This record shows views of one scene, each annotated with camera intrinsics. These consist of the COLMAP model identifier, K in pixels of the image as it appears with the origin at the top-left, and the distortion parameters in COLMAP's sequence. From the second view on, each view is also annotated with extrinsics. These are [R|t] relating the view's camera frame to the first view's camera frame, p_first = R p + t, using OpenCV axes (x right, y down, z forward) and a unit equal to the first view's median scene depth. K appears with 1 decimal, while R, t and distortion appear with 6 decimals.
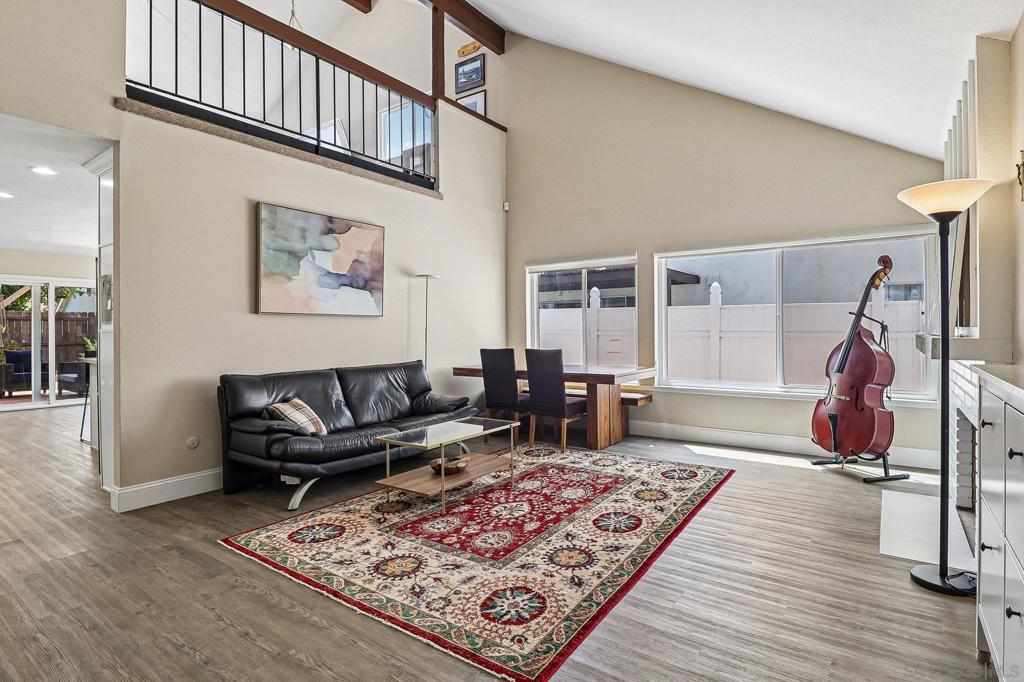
lens RADIAL K [[524.3, 0, 516.6], [0, 524.3, 331.4], [0, 0, 1]] dist [0.000190, -0.009422]
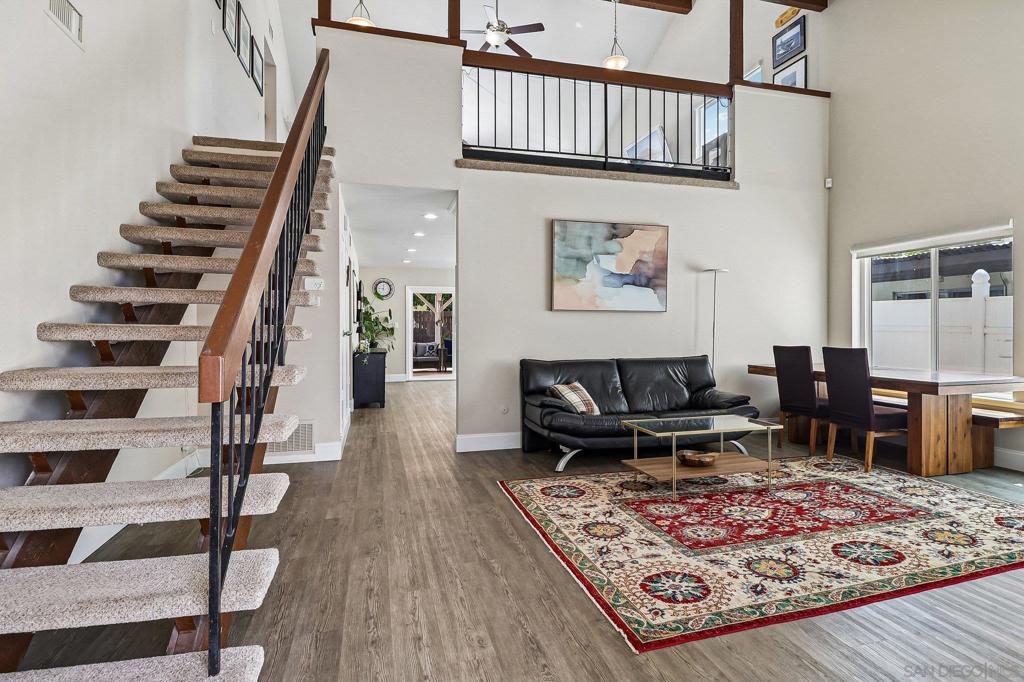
lens RADIAL K [[524.3, 0, 513.2], [0, 524.3, 332.7], [0, 0, 1]] dist [0.000190, -0.009422]
pose [[0.772110, 0.011602, -0.635383, 0.206204], [-0.006276, 0.999924, 0.010631, 0.004422], [0.635458, -0.004220, 0.772124, -0.003178]]
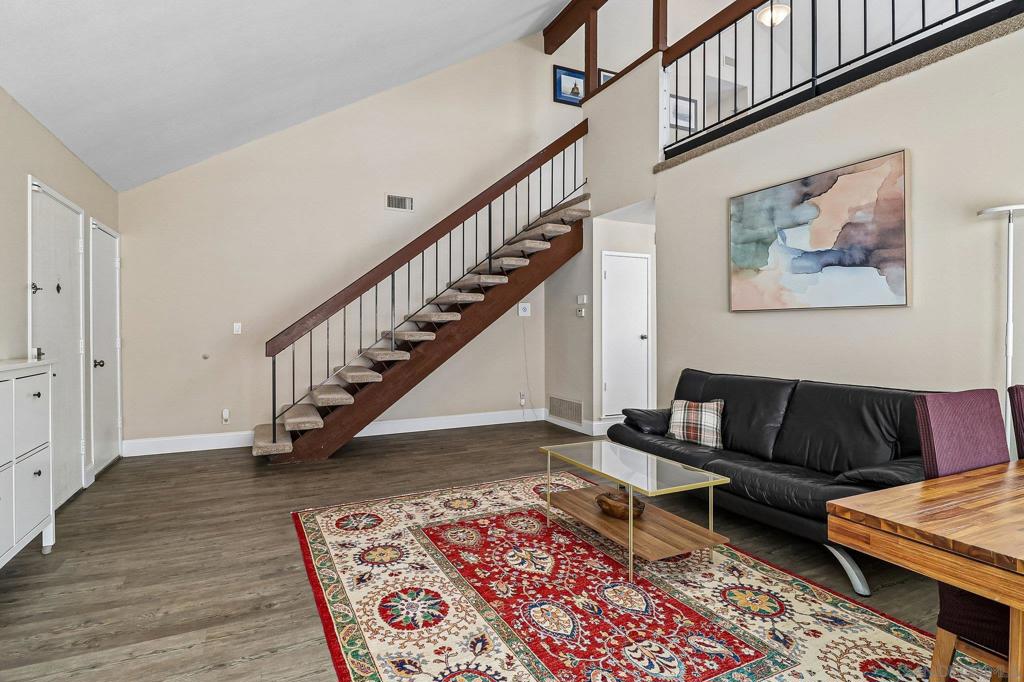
lens RADIAL K [[524.3, 0, 513.7], [0, 524.3, 331.7], [0, 0, 1]] dist [0.000190, -0.009422]
pose [[-0.480298, 0.014720, -0.876982, 0.541152], [0.007160, 0.999892, 0.012862, -0.012224], [0.877076, -0.000102, -0.480351, 1.063224]]
